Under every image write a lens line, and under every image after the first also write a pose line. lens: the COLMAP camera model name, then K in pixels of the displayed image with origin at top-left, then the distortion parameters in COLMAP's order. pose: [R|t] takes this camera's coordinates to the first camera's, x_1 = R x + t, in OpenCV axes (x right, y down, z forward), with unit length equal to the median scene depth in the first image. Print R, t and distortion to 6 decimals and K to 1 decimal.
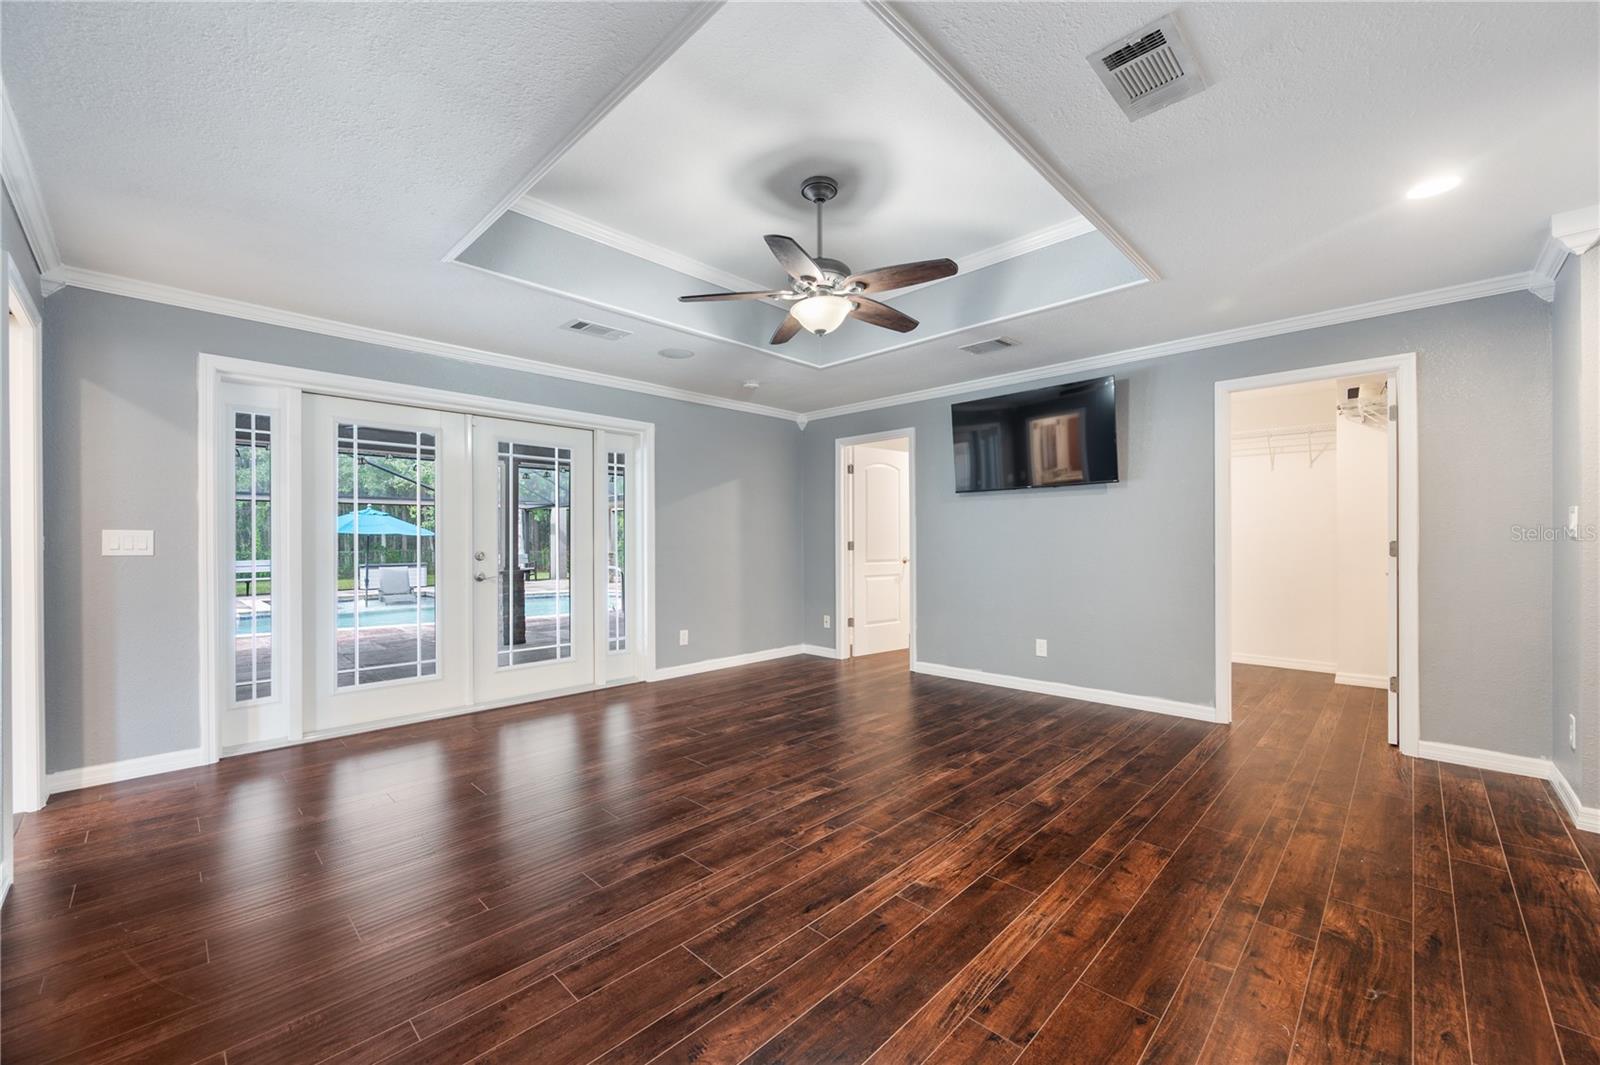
lens RADIAL K [[633.7, 0, 801.2], [0, 633.7, 538.0], [0, 0, 1]] dist [-0.002698, 0.000629]
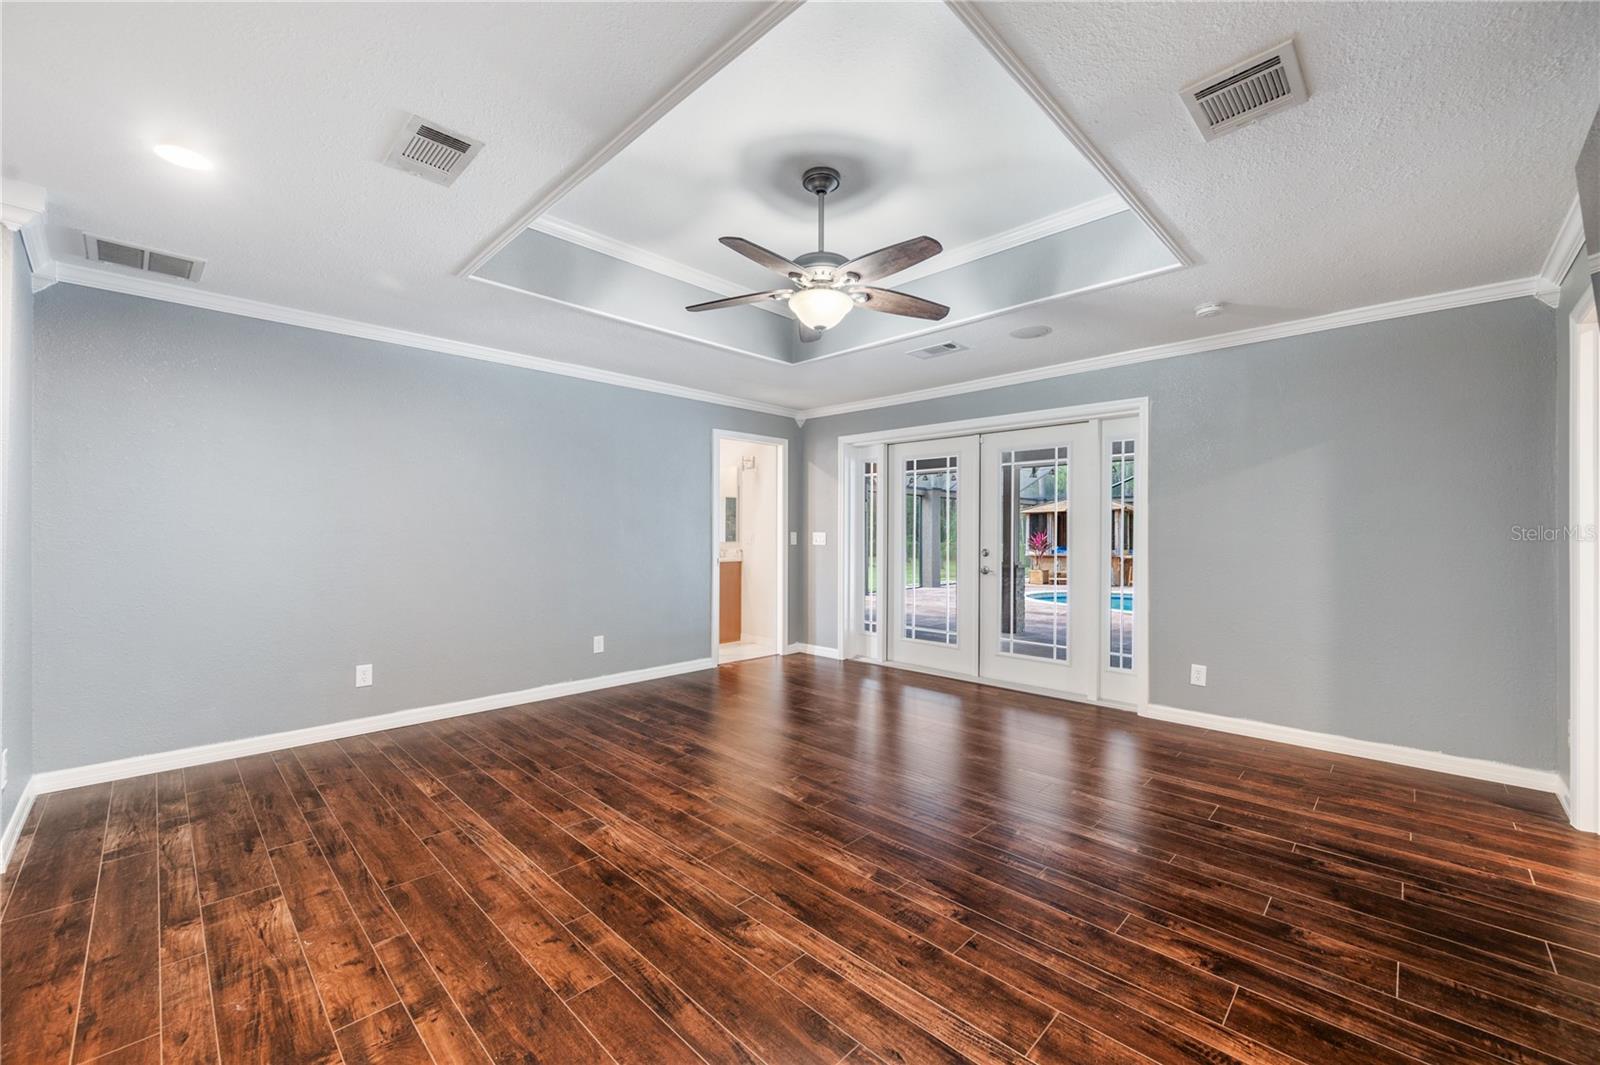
lens RADIAL K [[633.7, 0, 799.5], [0, 633.7, 531.8], [0, 0, 1]] dist [-0.002698, 0.000629]
pose [[-0.002547, 0.001341, -0.999996, 0.992041], [0.000225, 0.999999, 0.001340, -0.018545], [0.999997, -0.000221, -0.002547, 0.972585]]
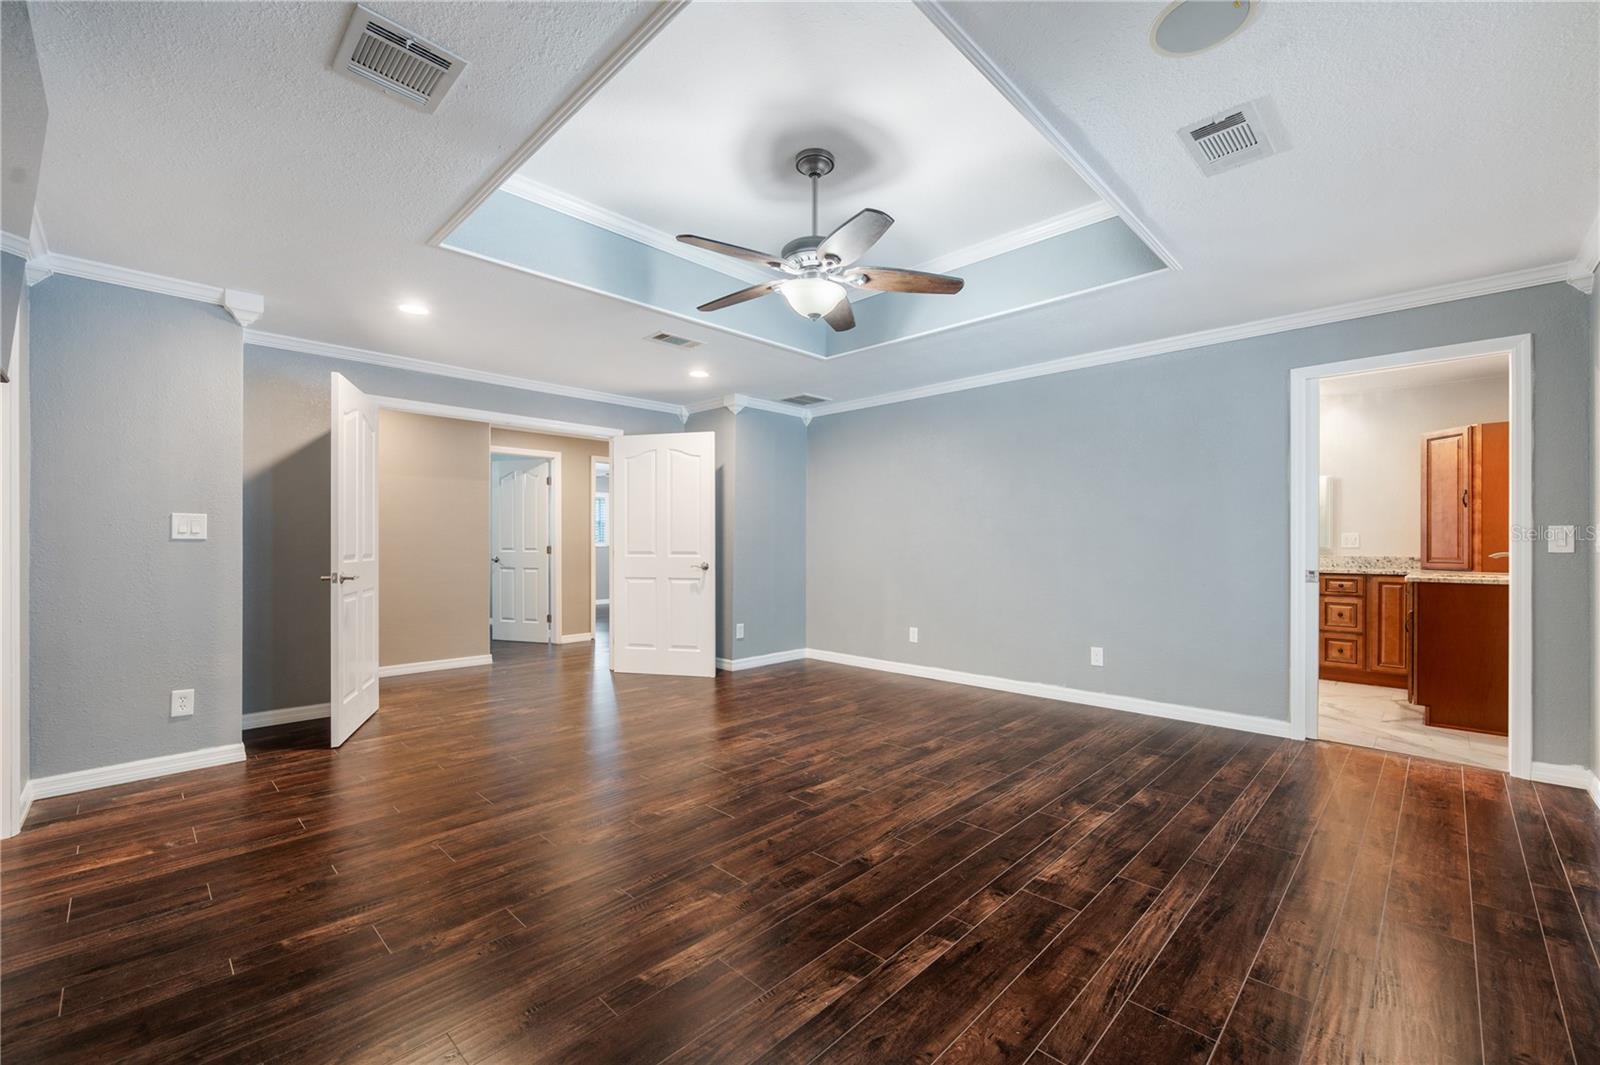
lens RADIAL K [[658.5, 0, 806.2], [0, 658.5, 543.3], [0, 0, 1]] dist [-0.001276, 0.000104]
pose [[-0.999972, 0.003764, -0.006466, 0.049708], [0.003773, 0.999992, -0.001399, 0.010706], [0.006460, -0.001423, -0.999978, 1.970127]]
